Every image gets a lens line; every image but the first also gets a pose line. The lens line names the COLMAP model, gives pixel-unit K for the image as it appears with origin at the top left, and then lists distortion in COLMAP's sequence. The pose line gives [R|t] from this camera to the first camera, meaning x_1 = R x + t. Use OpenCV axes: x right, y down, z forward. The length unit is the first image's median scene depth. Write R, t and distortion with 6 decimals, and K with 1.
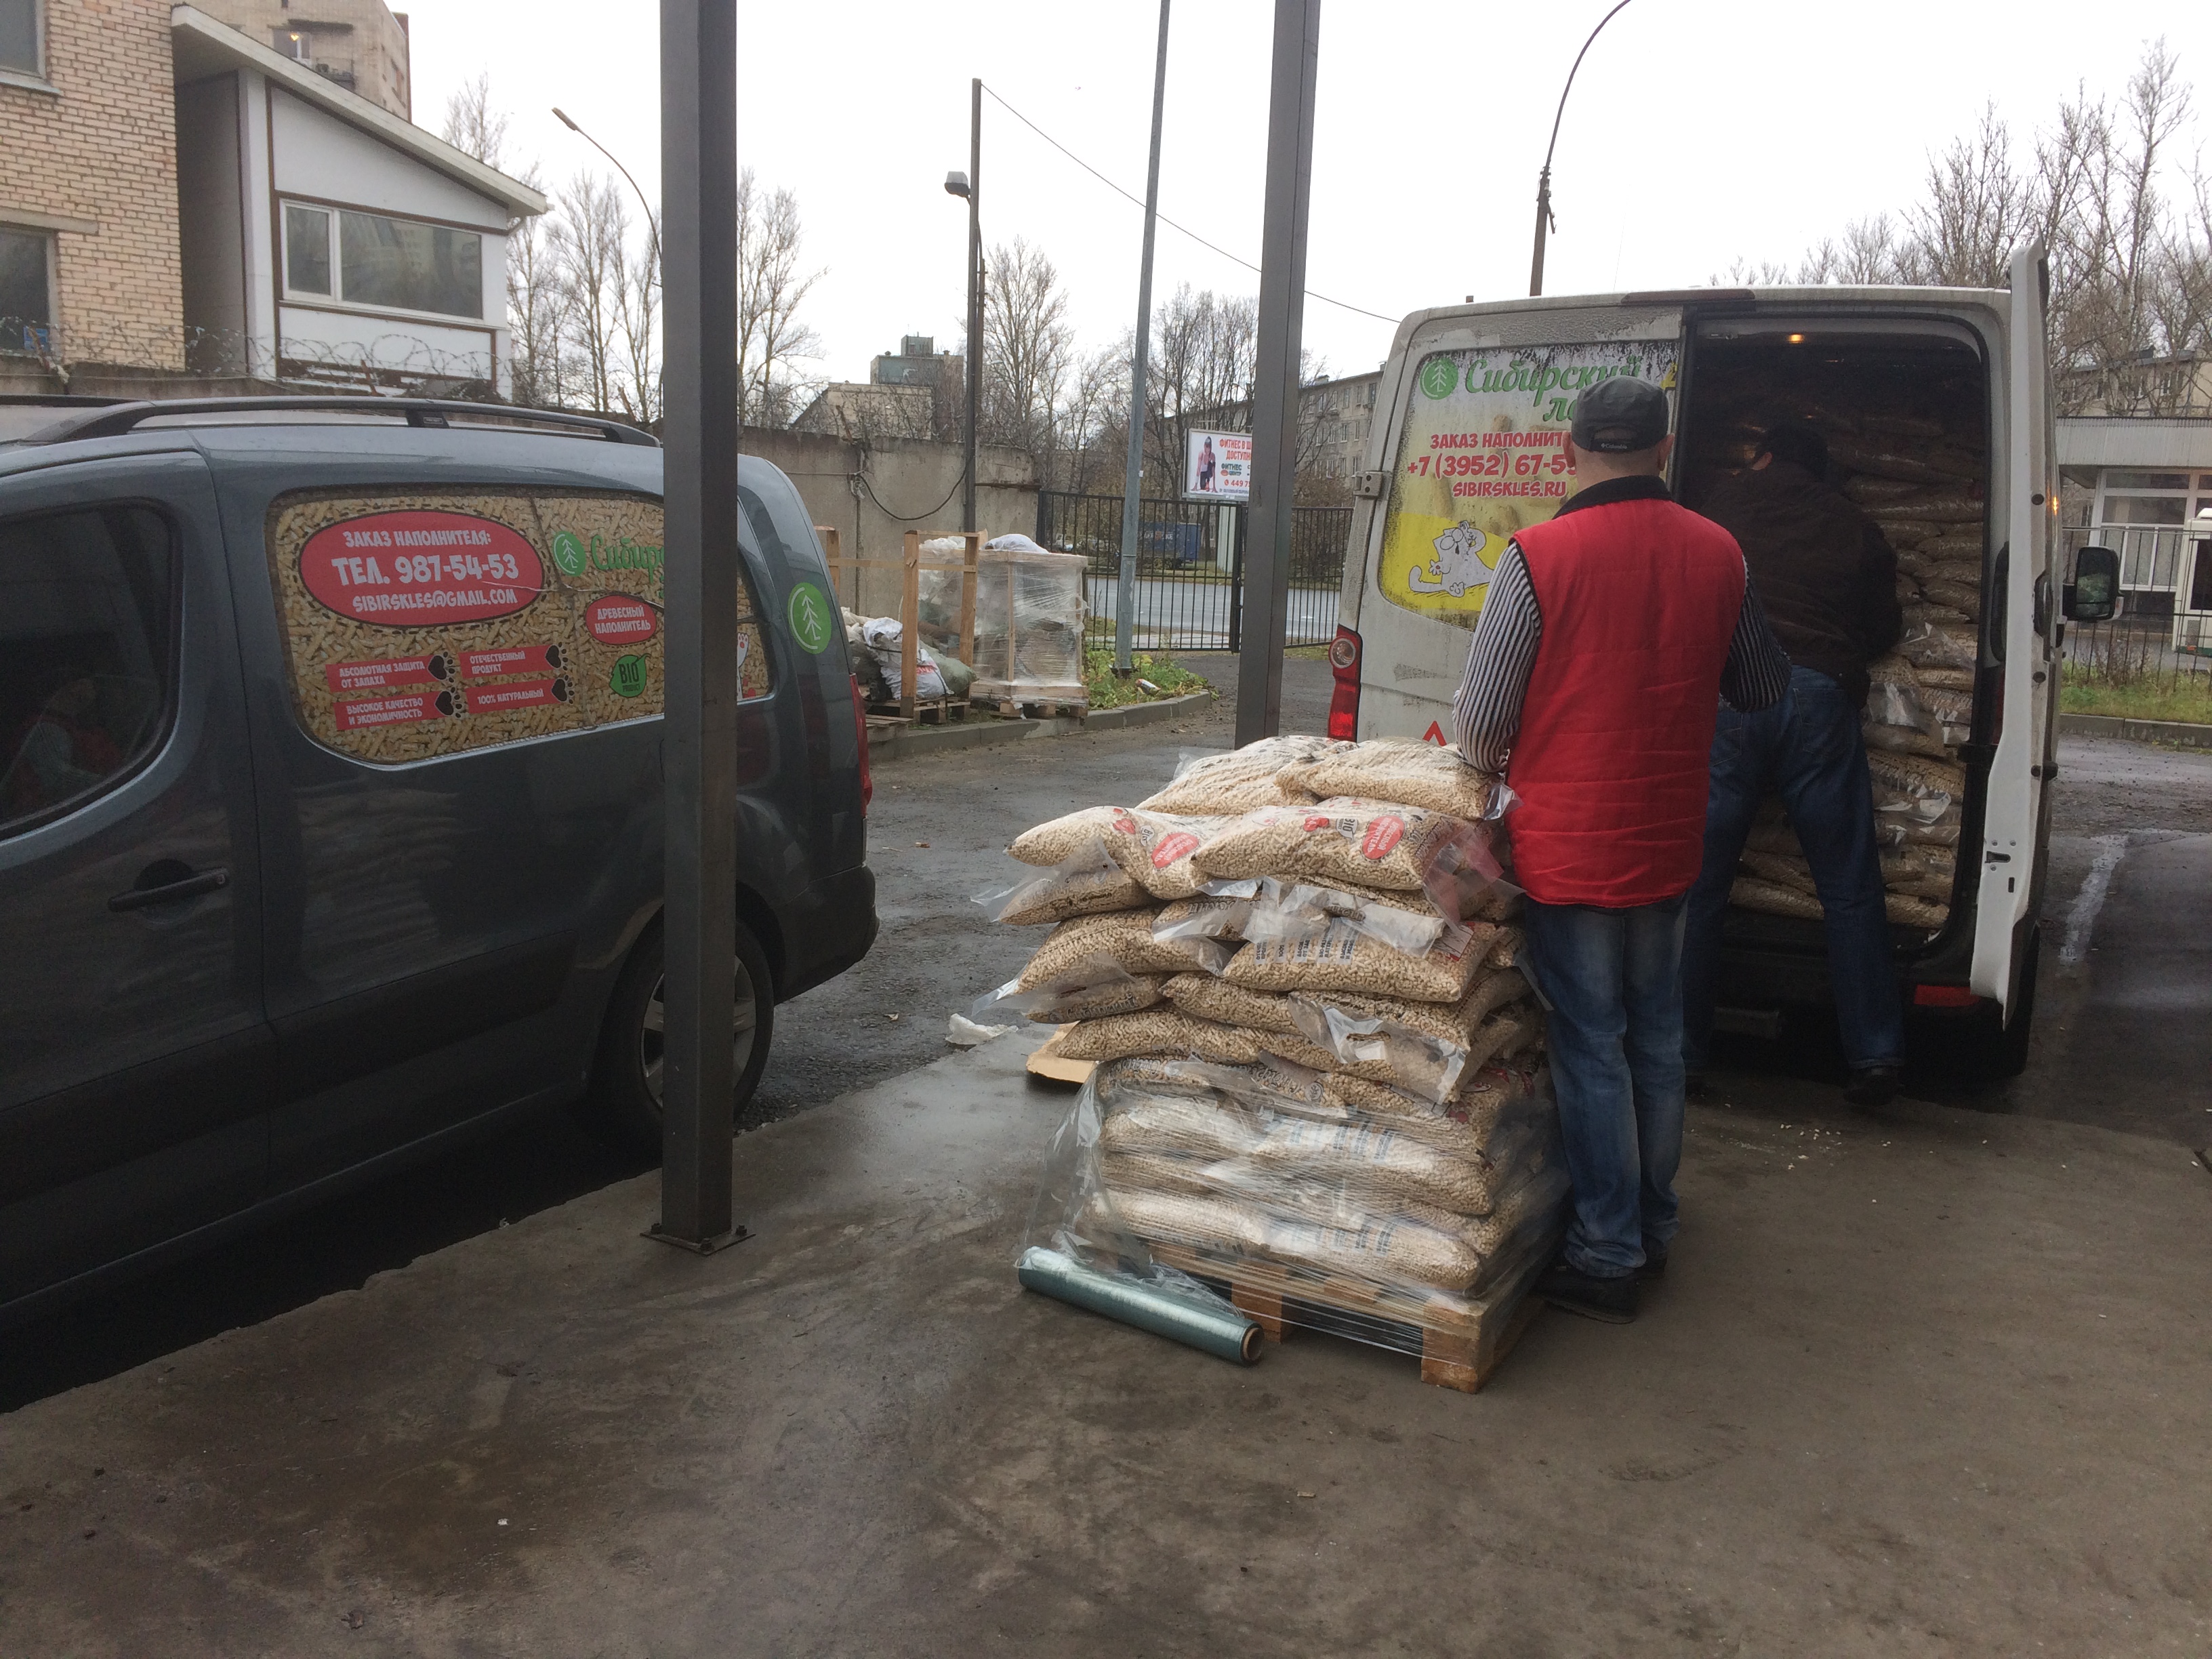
lens RADIAL K [[2054.1, 0, 1106.0], [0, 2054.1, 829.5], [0, 0, 1]] dist [0.095459, -0.161398]
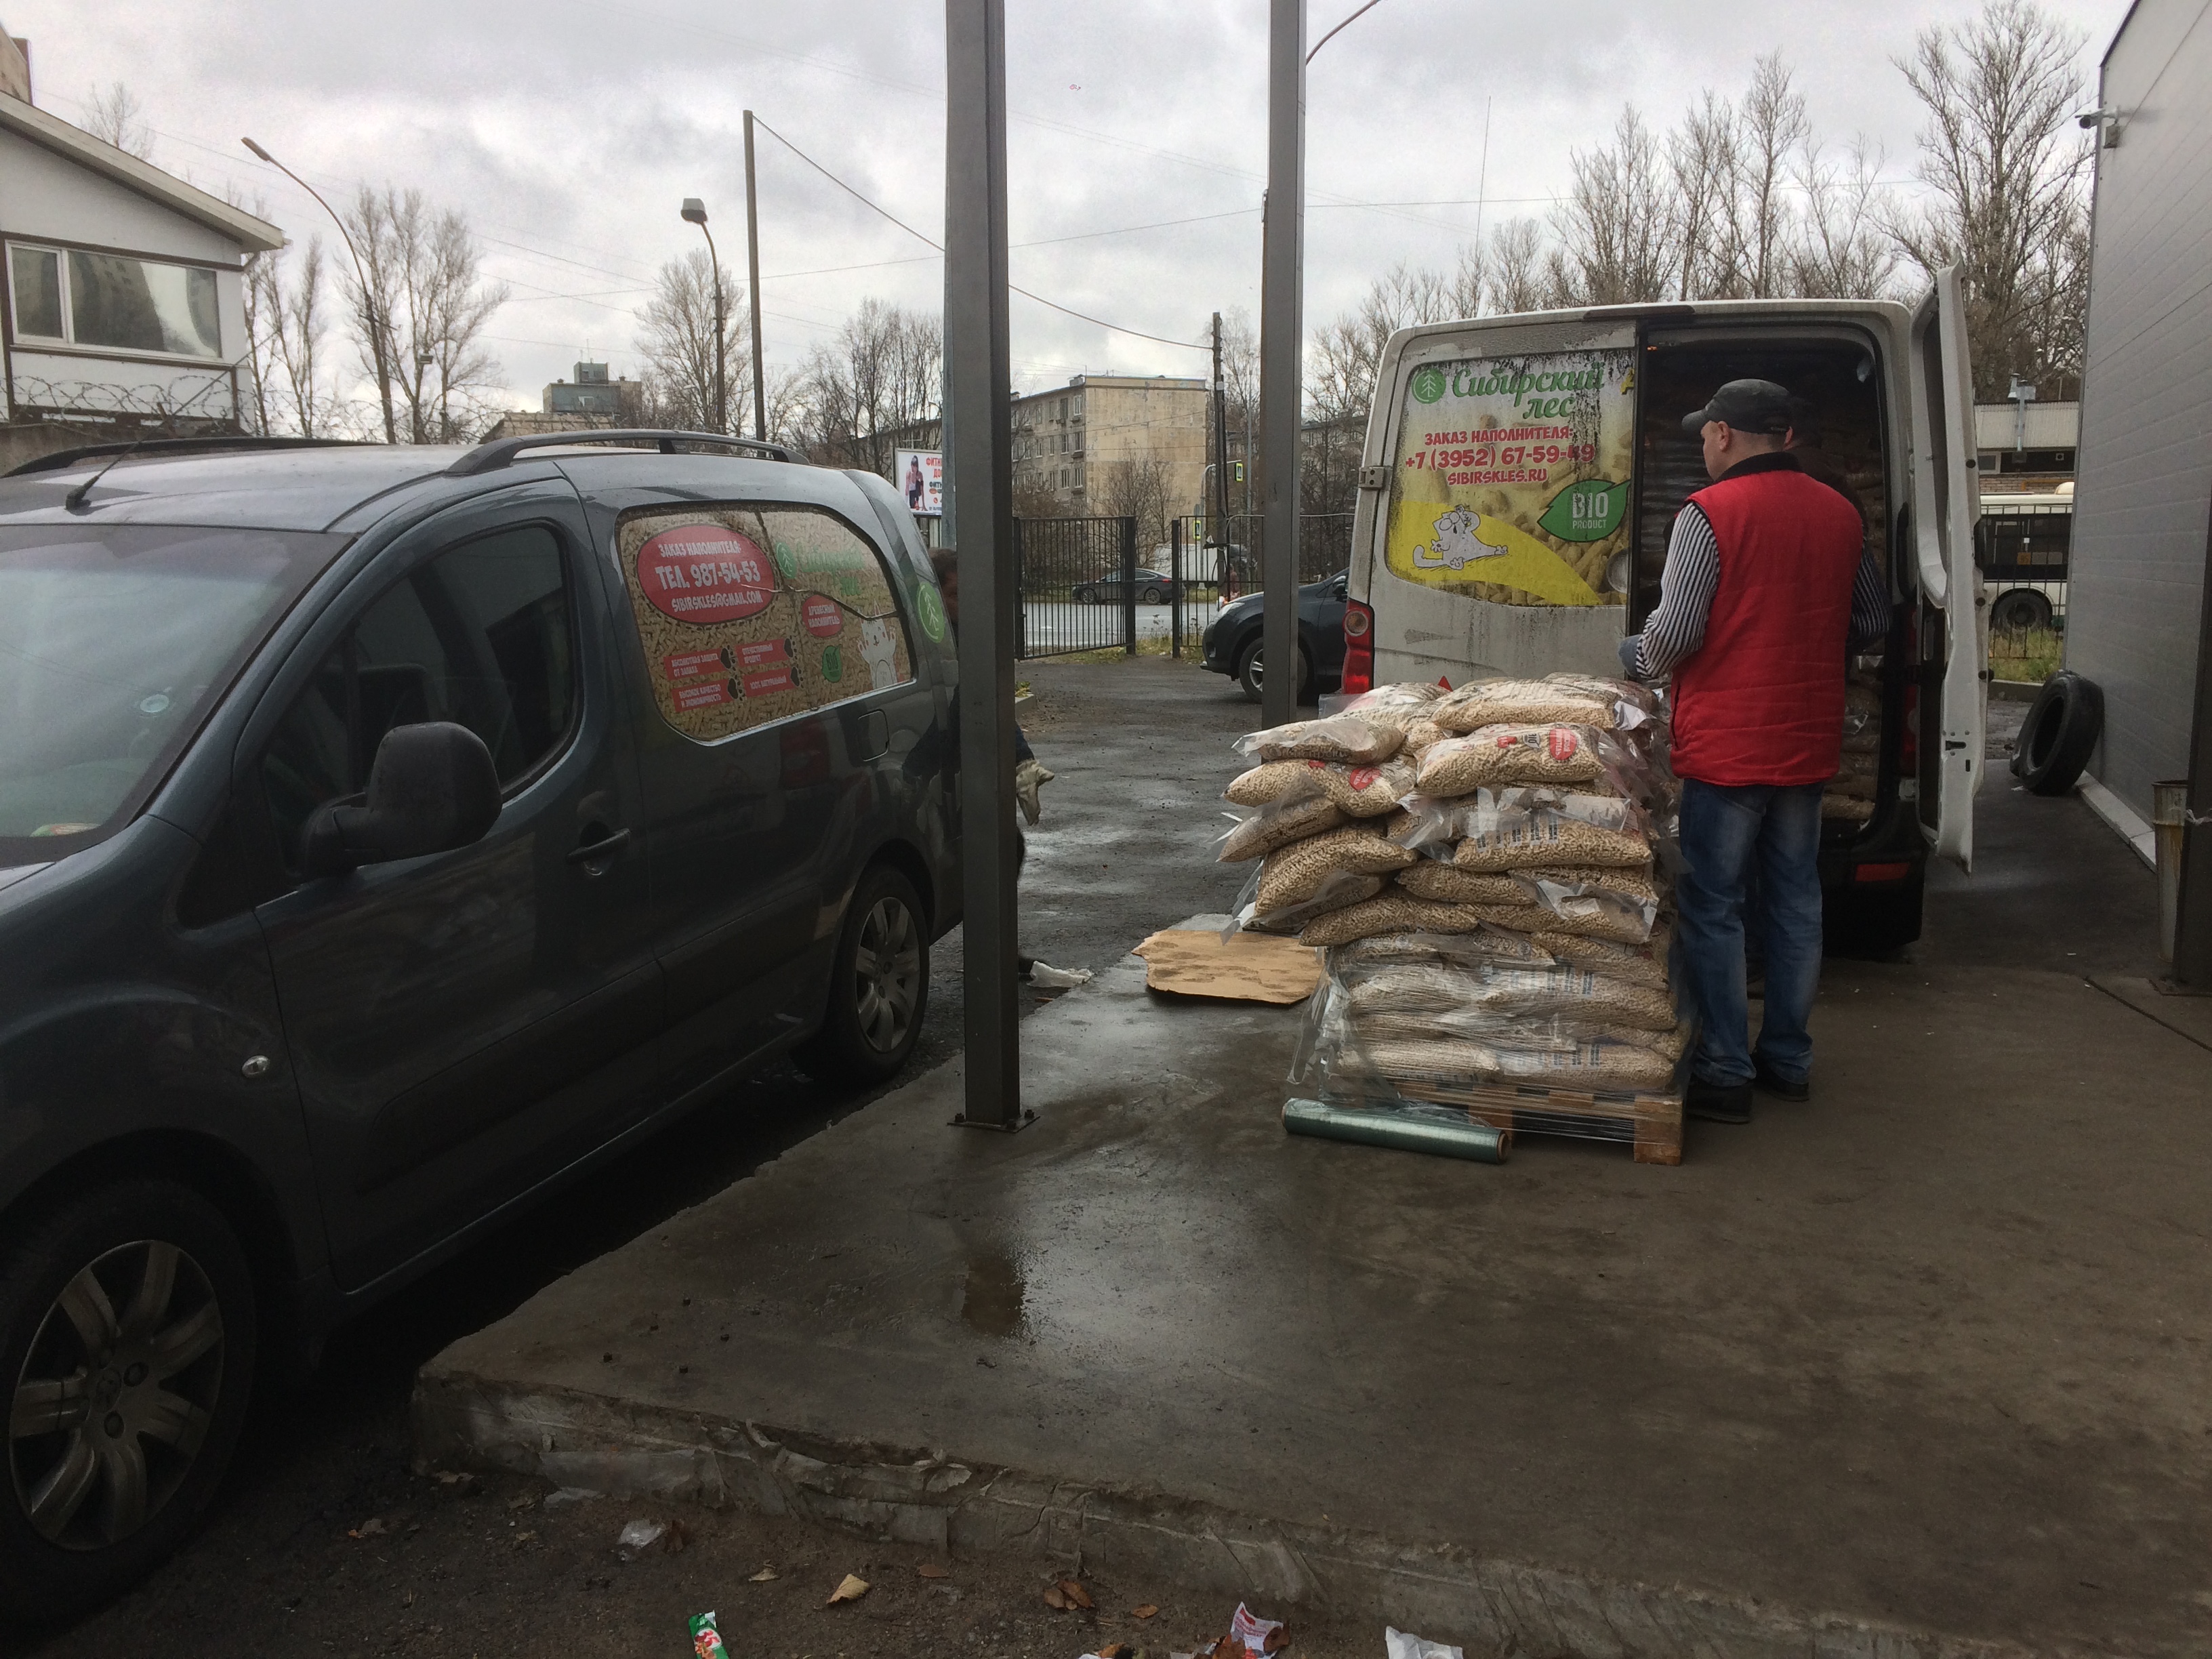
lens RADIAL K [[2111.4, 0, 1106.0], [0, 2111.4, 829.5], [0, 0, 1]] dist [0.094509, -0.155483]
pose [[0.983332, -0.065026, 0.169793, -0.250405], [0.067393, 0.997693, -0.008210, 0.032880], [-0.168867, 0.019516, 0.985446, -0.162849]]
